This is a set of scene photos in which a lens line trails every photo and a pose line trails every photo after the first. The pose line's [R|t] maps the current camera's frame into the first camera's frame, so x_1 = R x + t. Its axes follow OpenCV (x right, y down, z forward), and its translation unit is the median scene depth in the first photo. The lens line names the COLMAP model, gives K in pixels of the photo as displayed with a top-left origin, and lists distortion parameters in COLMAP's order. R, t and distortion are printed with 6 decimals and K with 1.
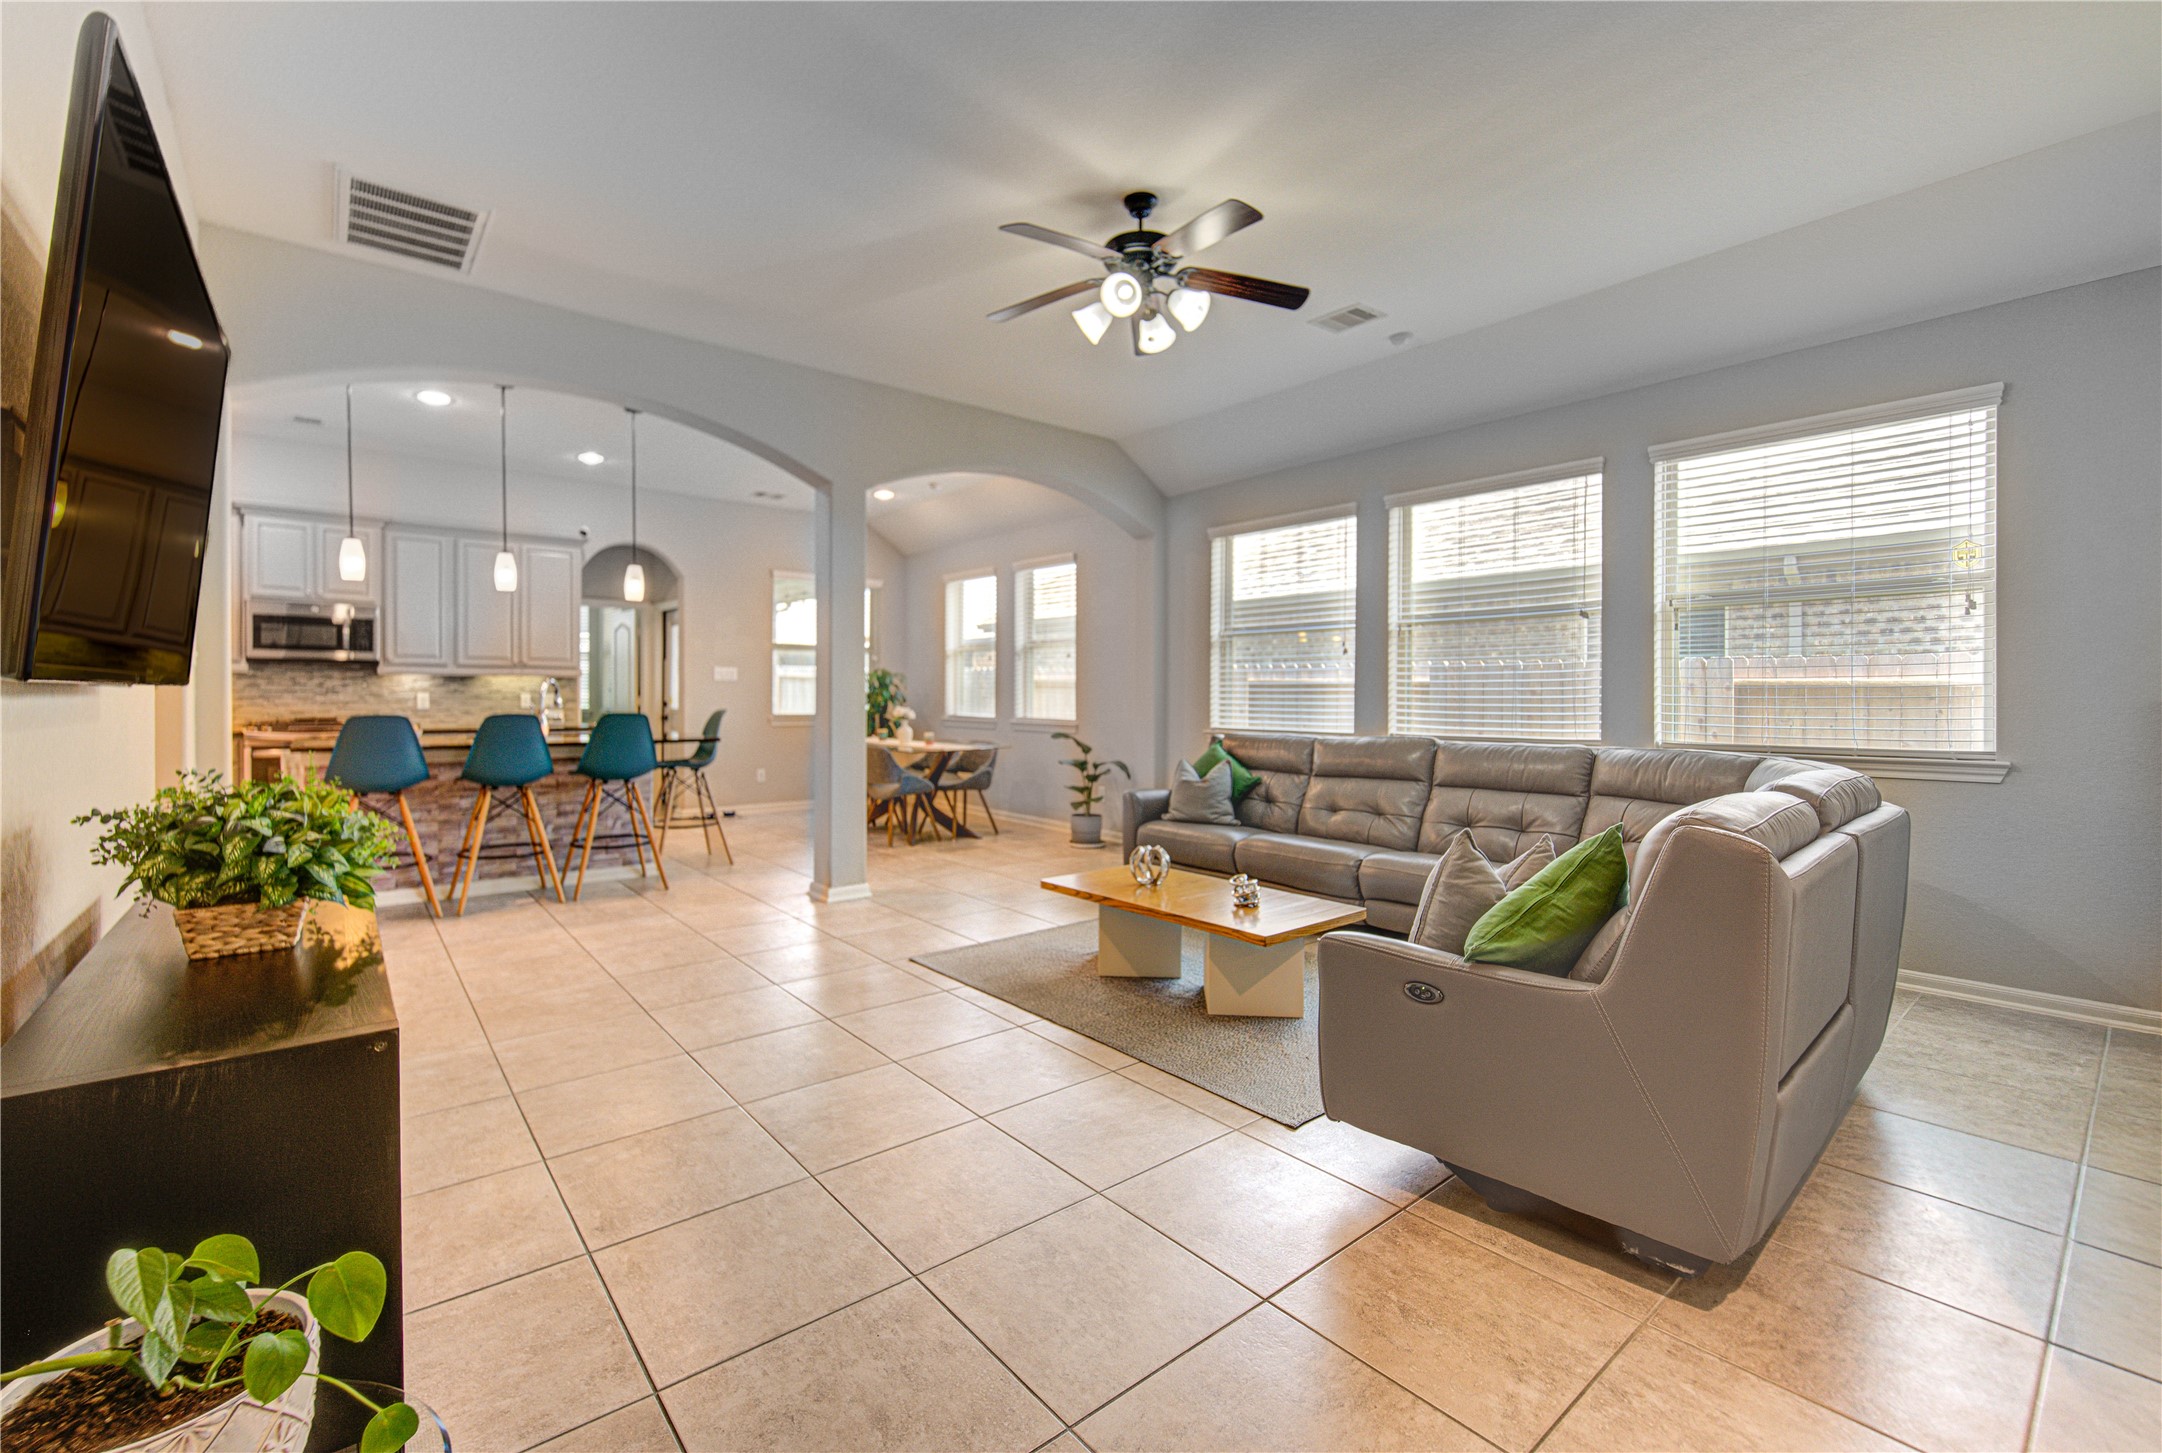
lens RADIAL K [[934.8, 0, 1090.3], [0, 934.8, 727.1], [0, 0, 1]] dist [0.001253, 0.000009]
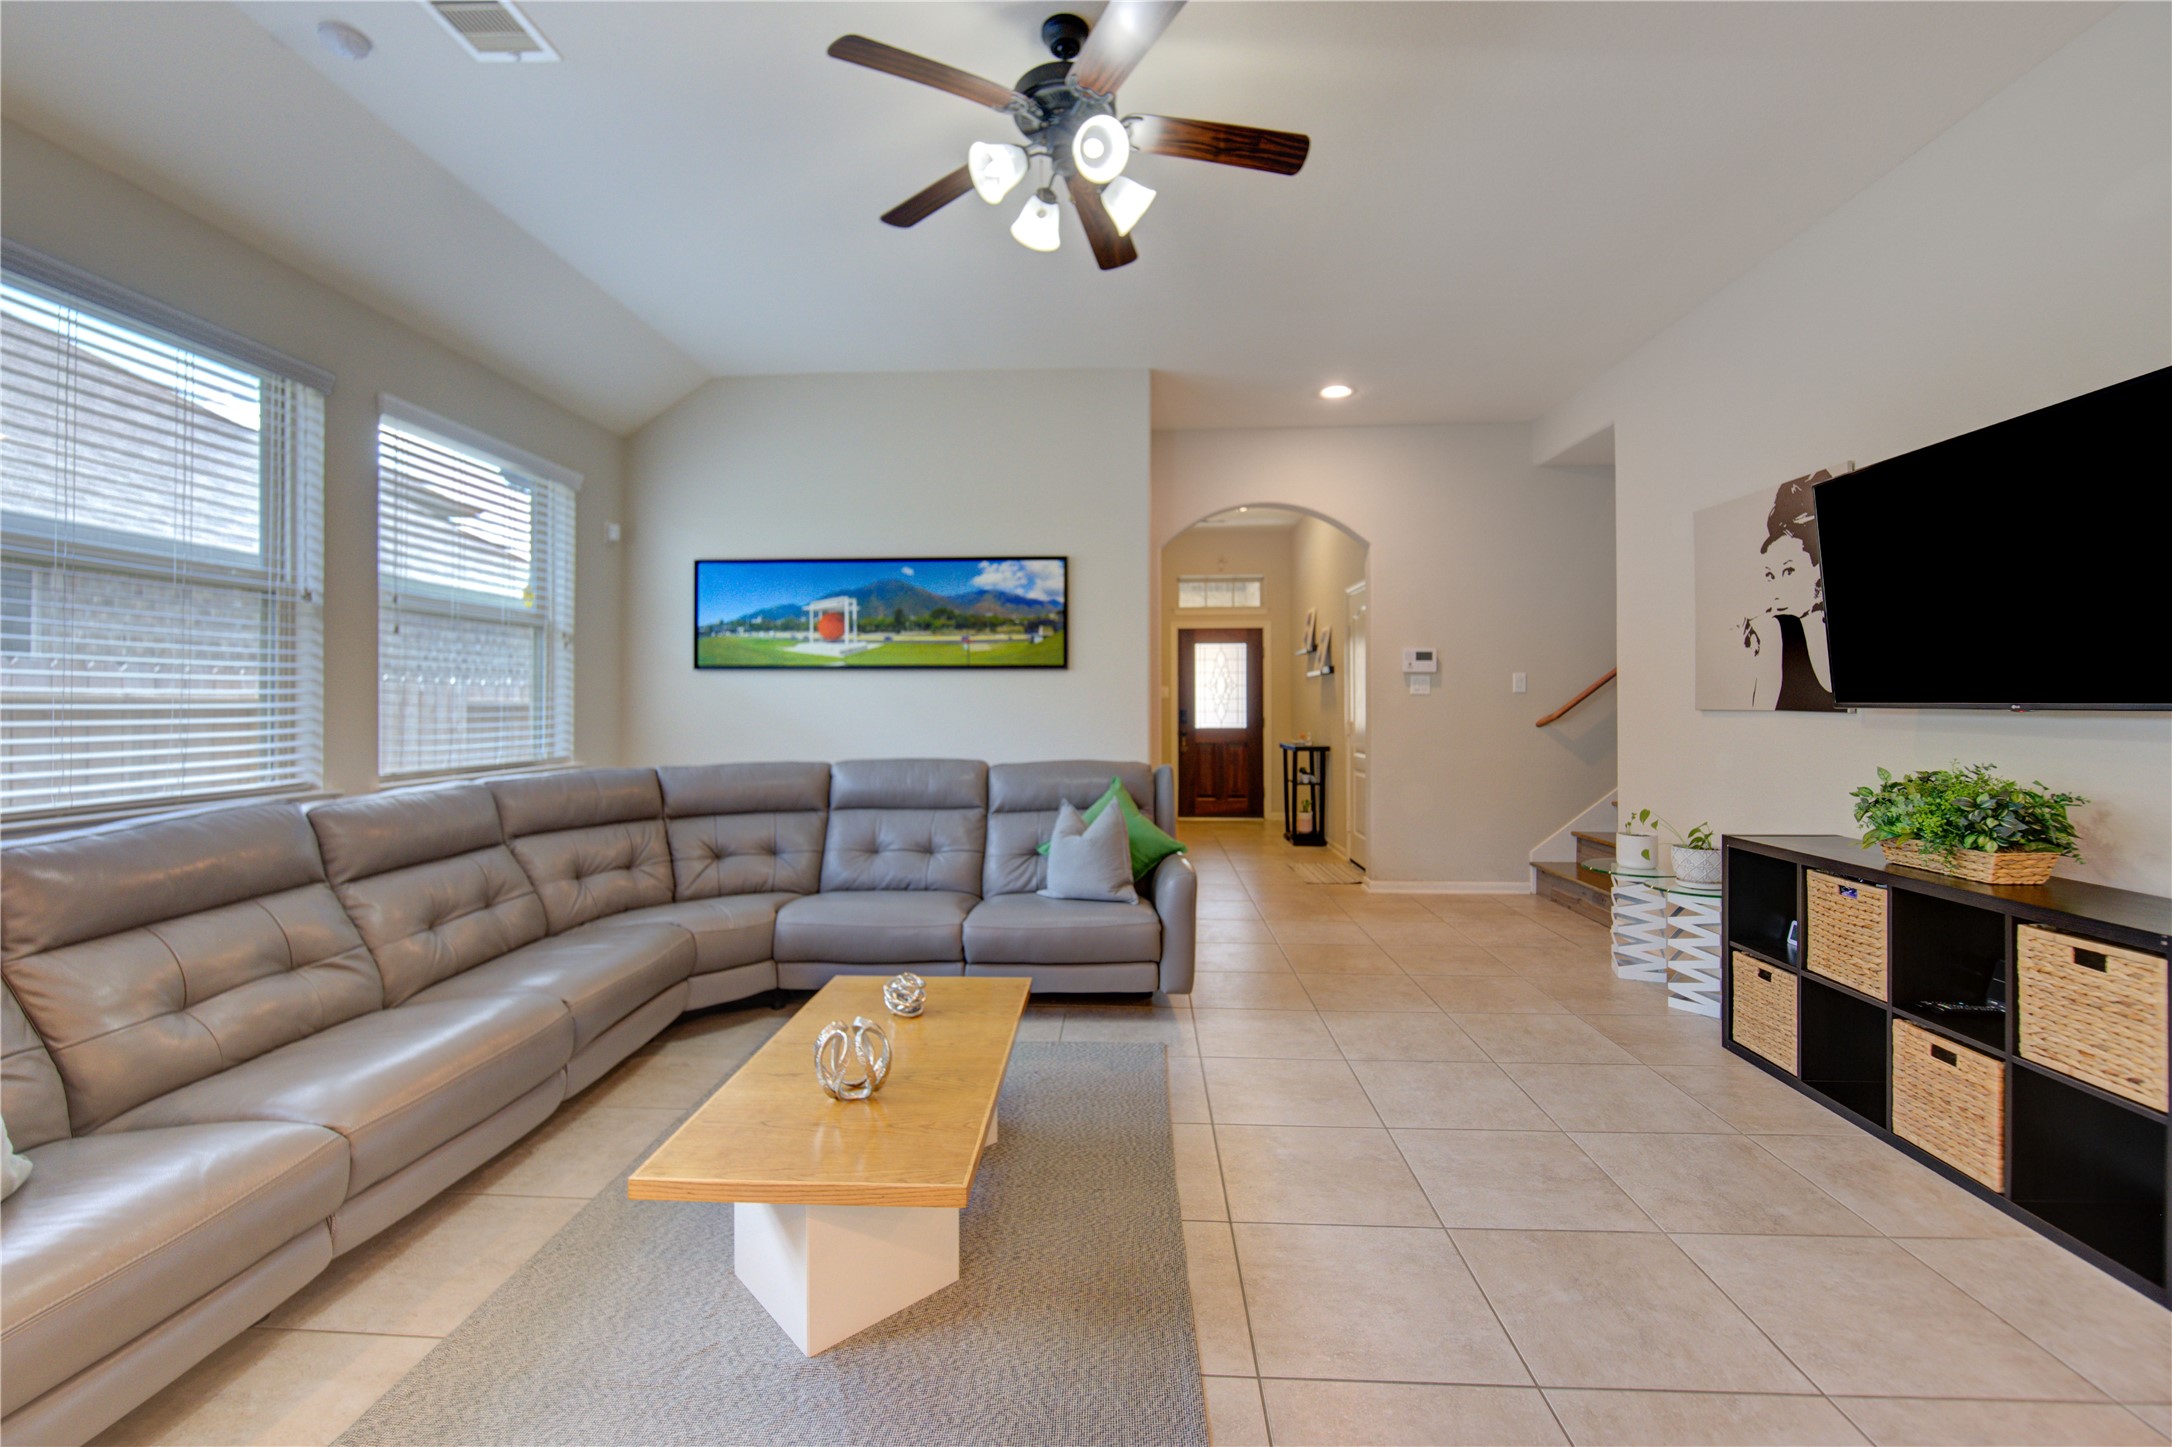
lens RADIAL K [[926.5, 0, 1074.9], [0, 926.5, 714.7], [0, 0, 1]] dist [-0.006611, -0.003701]
pose [[-0.728898, 0.001541, 0.684621, -0.575276], [0.006383, 0.999969, 0.004545, -0.045229], [-0.684593, 0.007683, -0.728885, 2.018038]]
